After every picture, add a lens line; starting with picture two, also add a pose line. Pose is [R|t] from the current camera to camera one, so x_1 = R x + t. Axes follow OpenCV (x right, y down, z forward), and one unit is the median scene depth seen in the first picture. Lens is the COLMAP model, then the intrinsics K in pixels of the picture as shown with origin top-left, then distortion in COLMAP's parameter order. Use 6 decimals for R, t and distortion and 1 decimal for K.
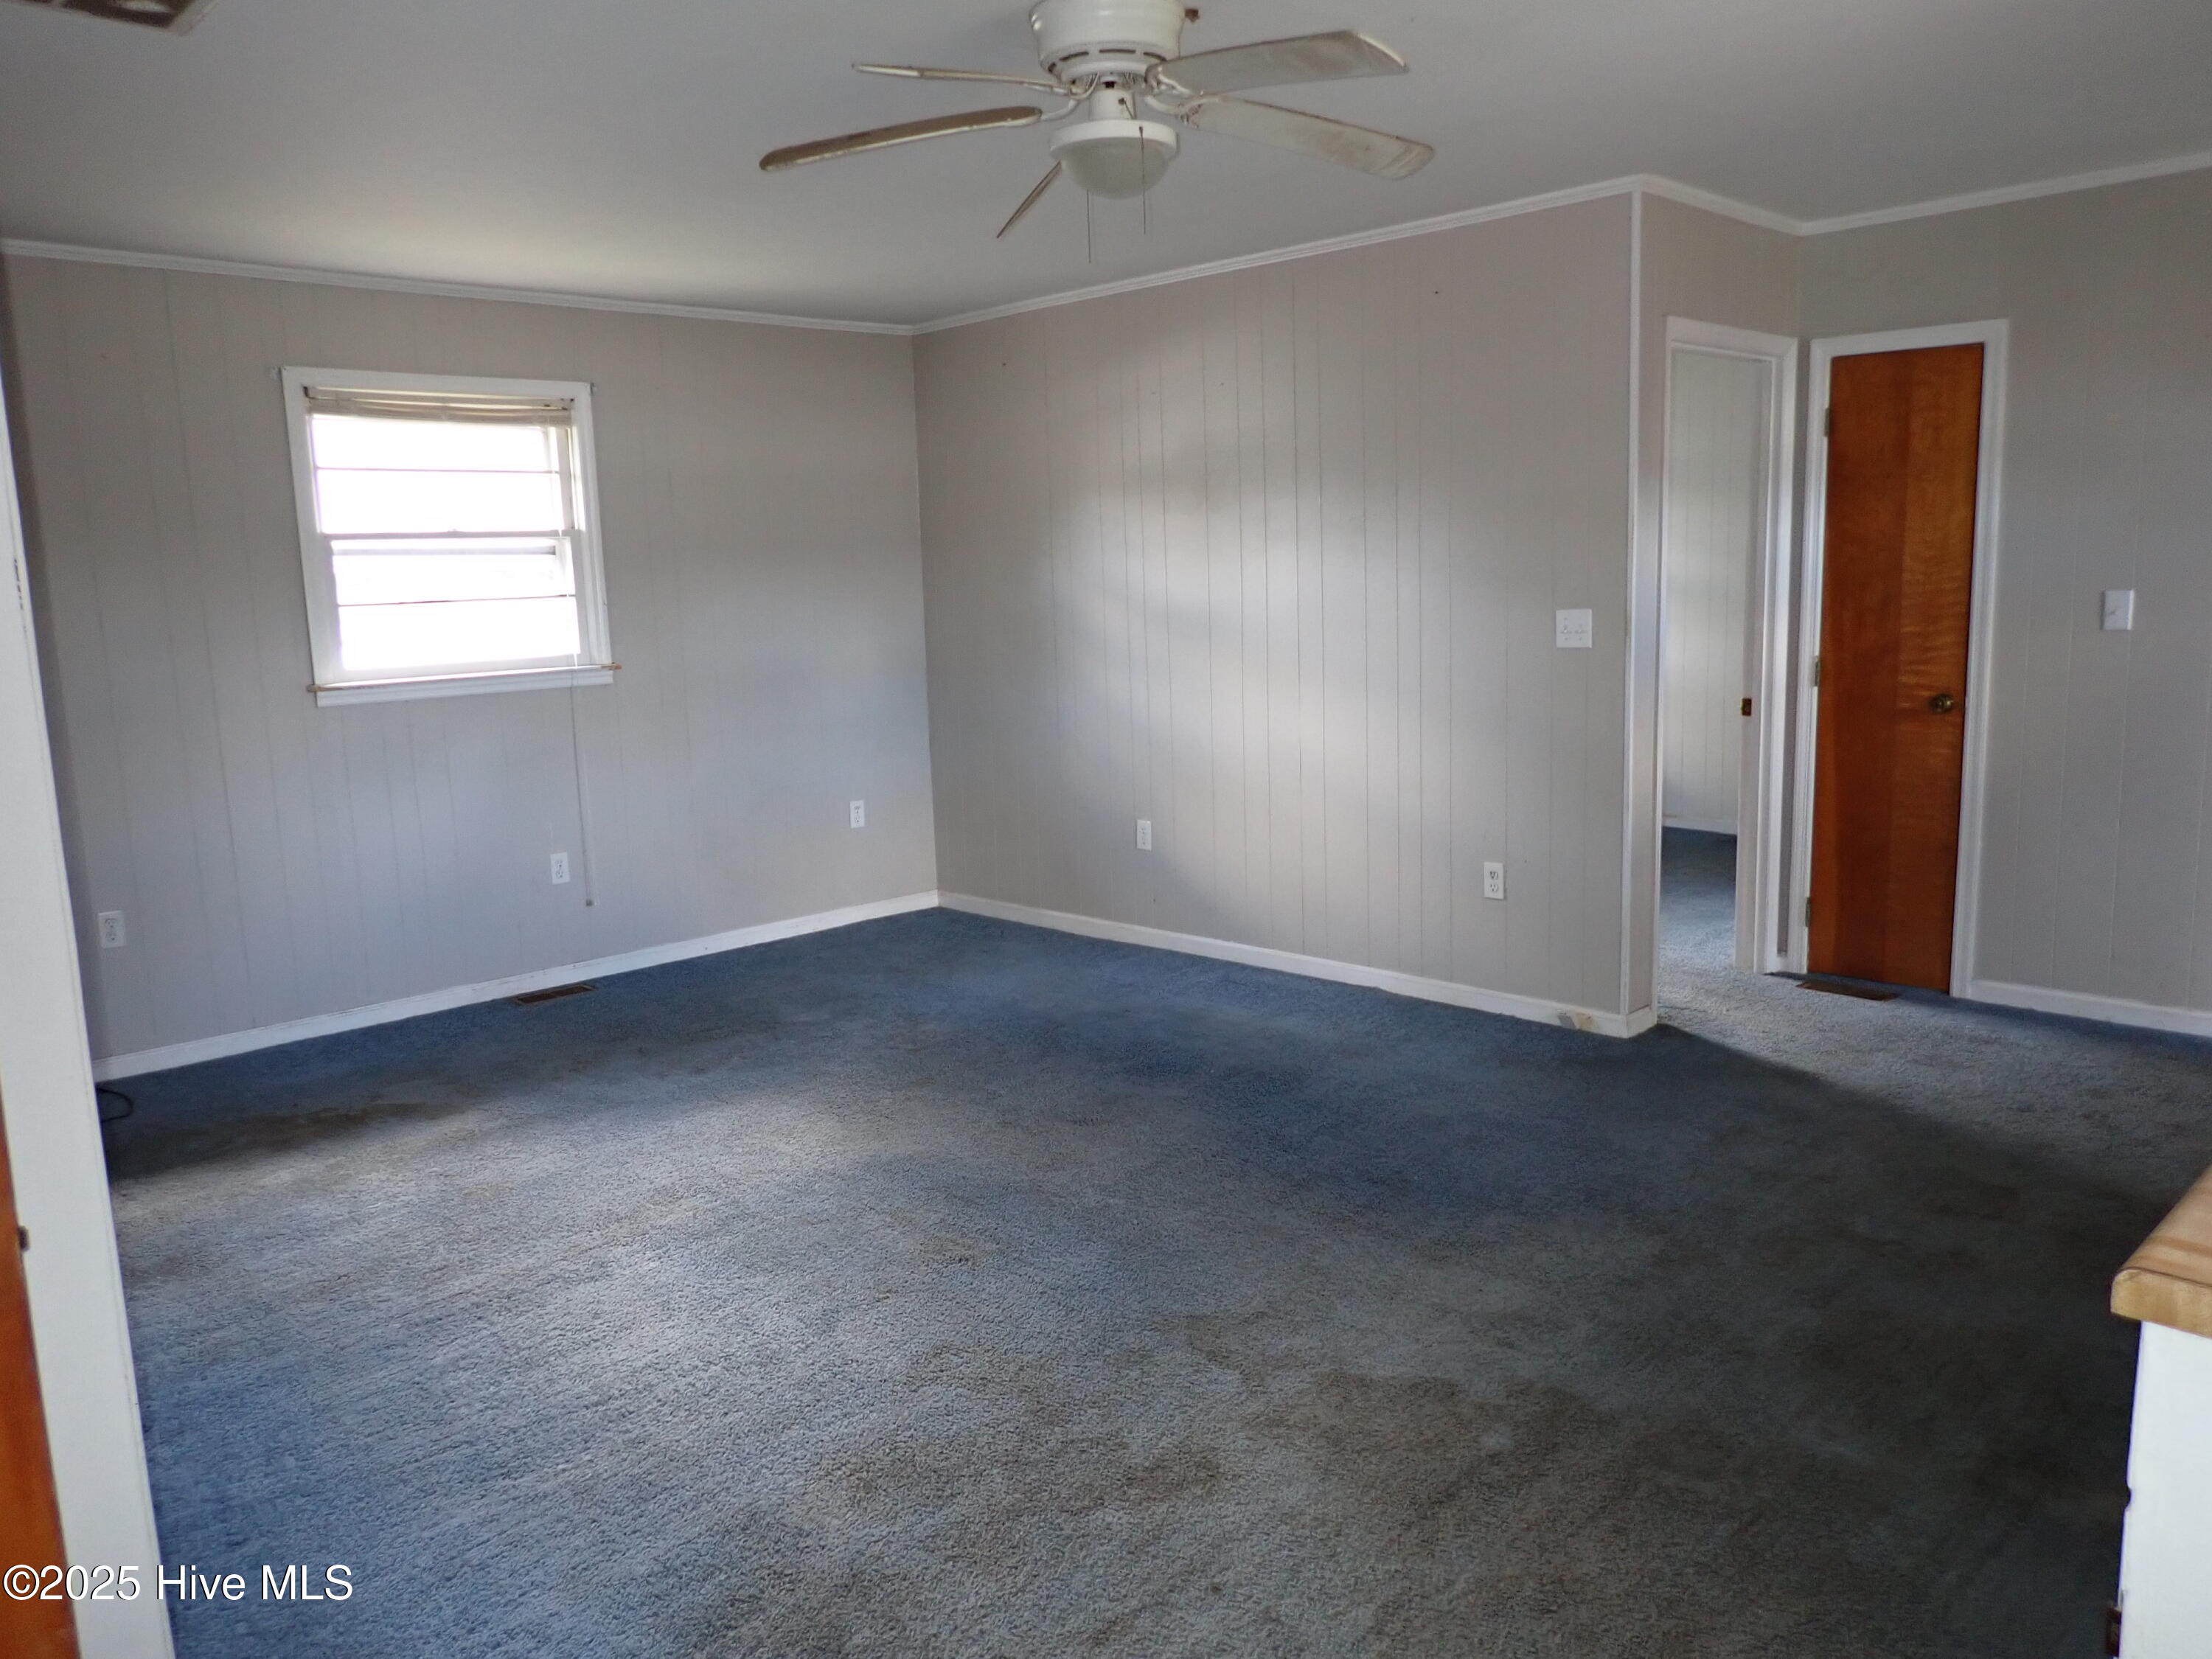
lens RADIAL K [[1626.4, 0, 1114.7], [0, 1626.4, 828.6], [0, 0, 1]] dist [0.008513, -0.010276]
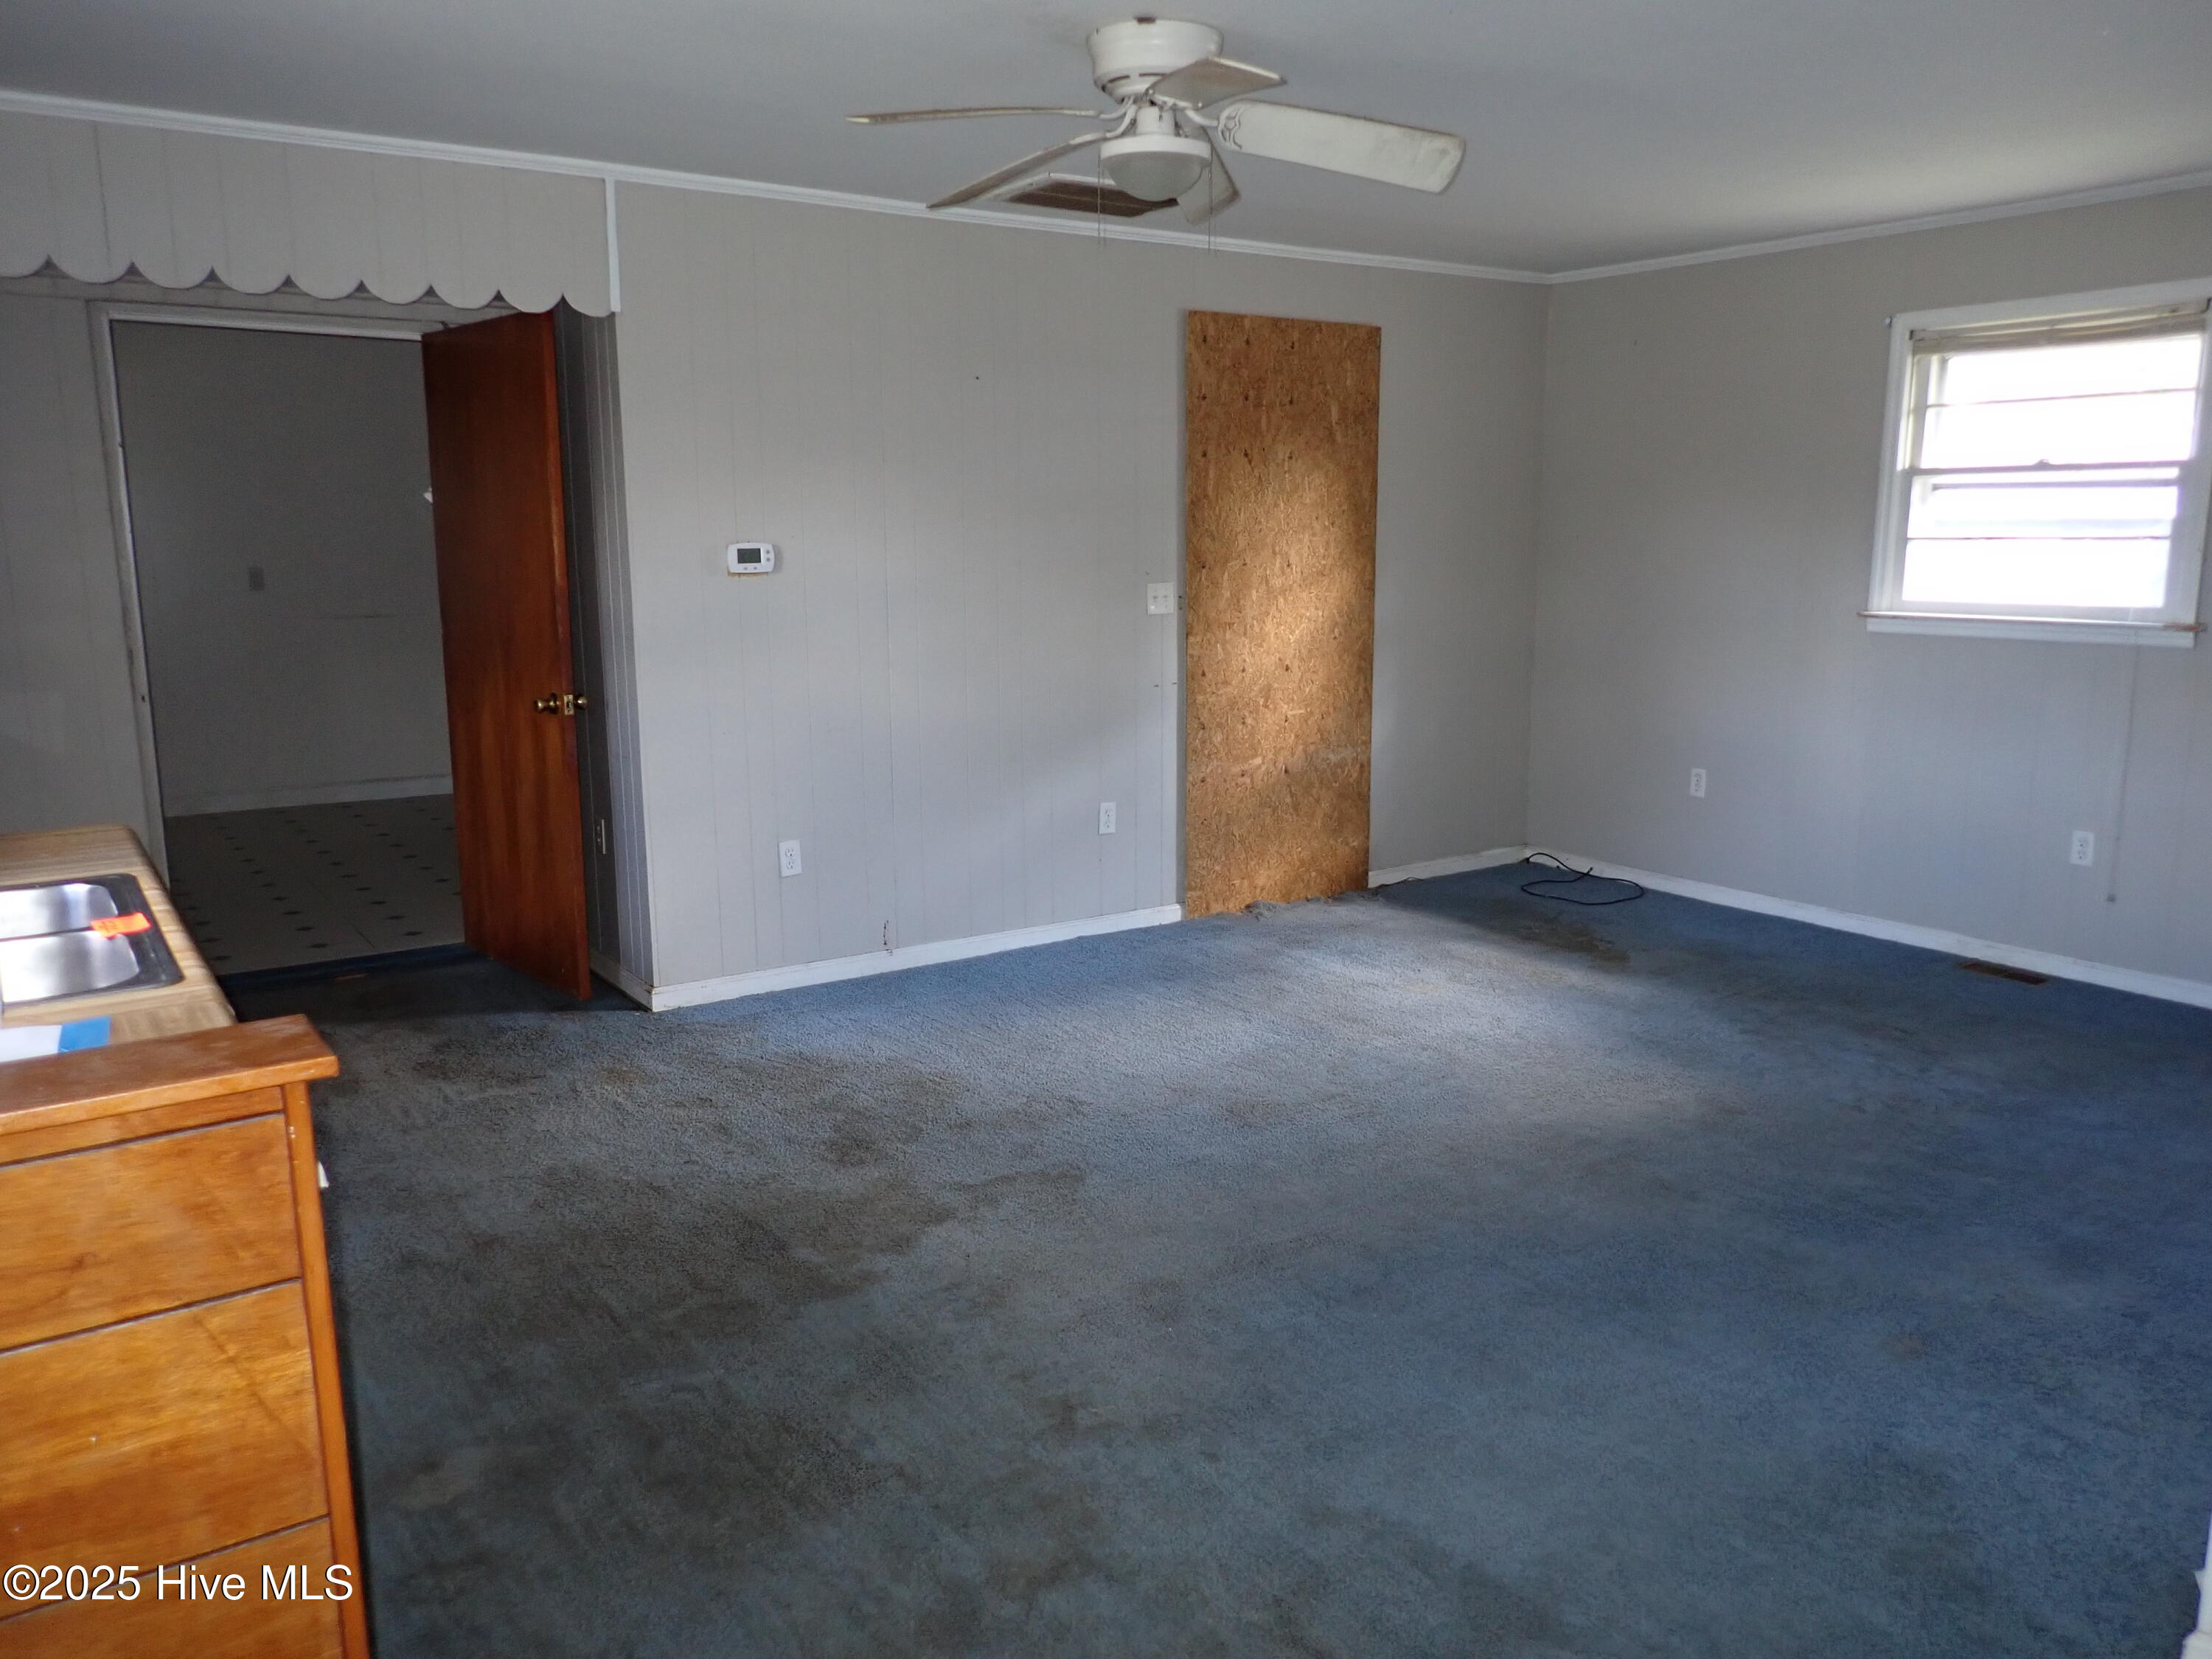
lens RADIAL K [[1626.4, 0, 1102.1], [0, 1626.4, 830.7], [0, 0, 1]] dist [0.008513, -0.010276]
pose [[-0.182702, 0.212830, -0.959856, 0.735532], [-0.145045, 0.959771, 0.240420, -0.146924], [0.972410, 0.183148, -0.144482, 0.751390]]
